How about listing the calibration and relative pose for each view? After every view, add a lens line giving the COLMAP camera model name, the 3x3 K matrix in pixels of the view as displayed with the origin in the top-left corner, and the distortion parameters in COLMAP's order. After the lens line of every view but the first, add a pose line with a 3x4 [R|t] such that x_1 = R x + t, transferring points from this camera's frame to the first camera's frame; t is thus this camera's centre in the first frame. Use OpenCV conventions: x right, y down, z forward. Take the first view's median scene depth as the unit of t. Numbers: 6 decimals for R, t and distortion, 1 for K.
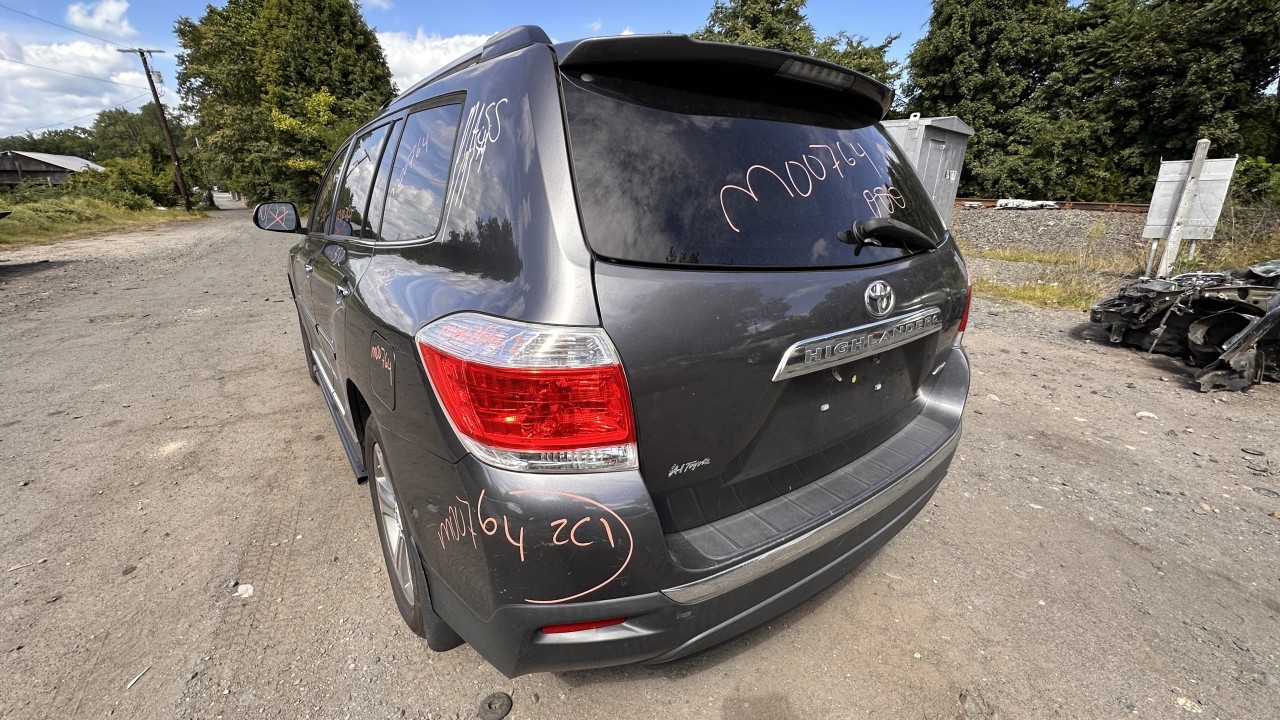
lens RADIAL K [[504.0, 0, 606.2], [0, 504.0, 360.2], [0, 0, 1]] dist [-0.003712, -0.000184]
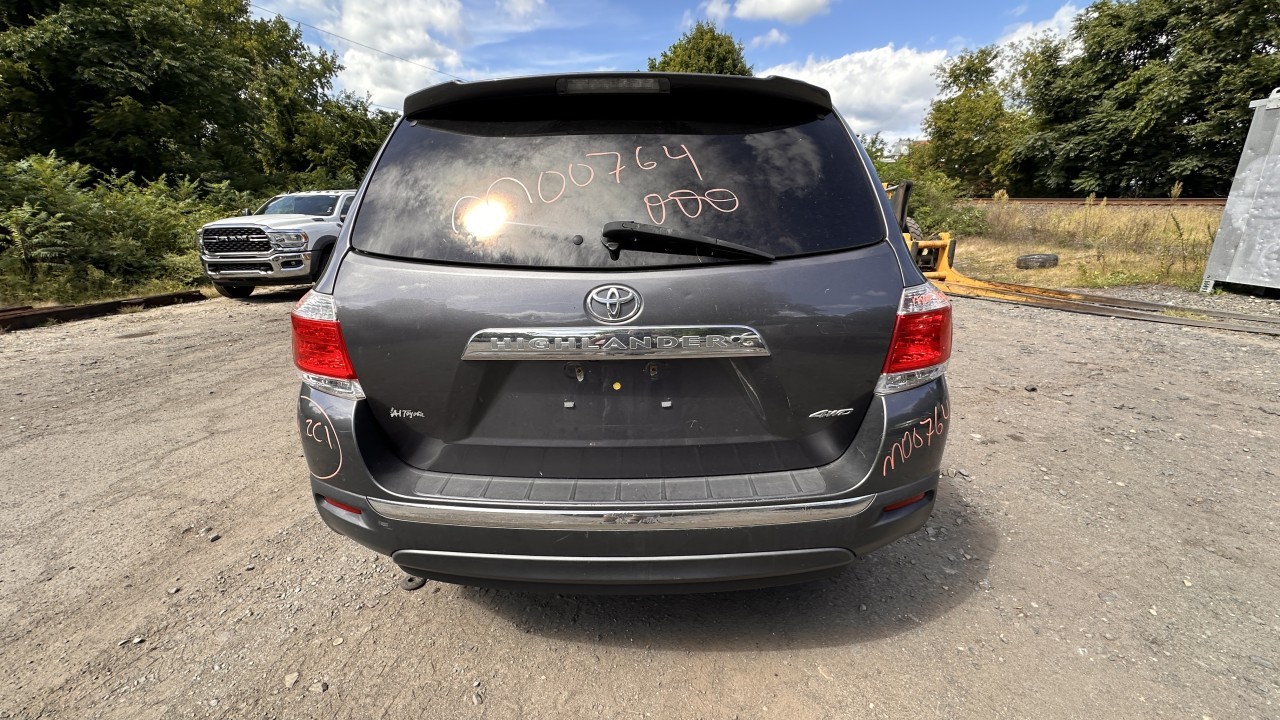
lens RADIAL K [[504.0, 0, 606.2], [0, 504.0, 360.2], [0, 0, 1]] dist [-0.003712, -0.000184]
pose [[0.792024, 0.141672, -0.593825, 1.318881], [-0.166469, 0.985958, 0.013195, -0.025351], [0.587356, 0.088403, 0.804486, 0.254634]]
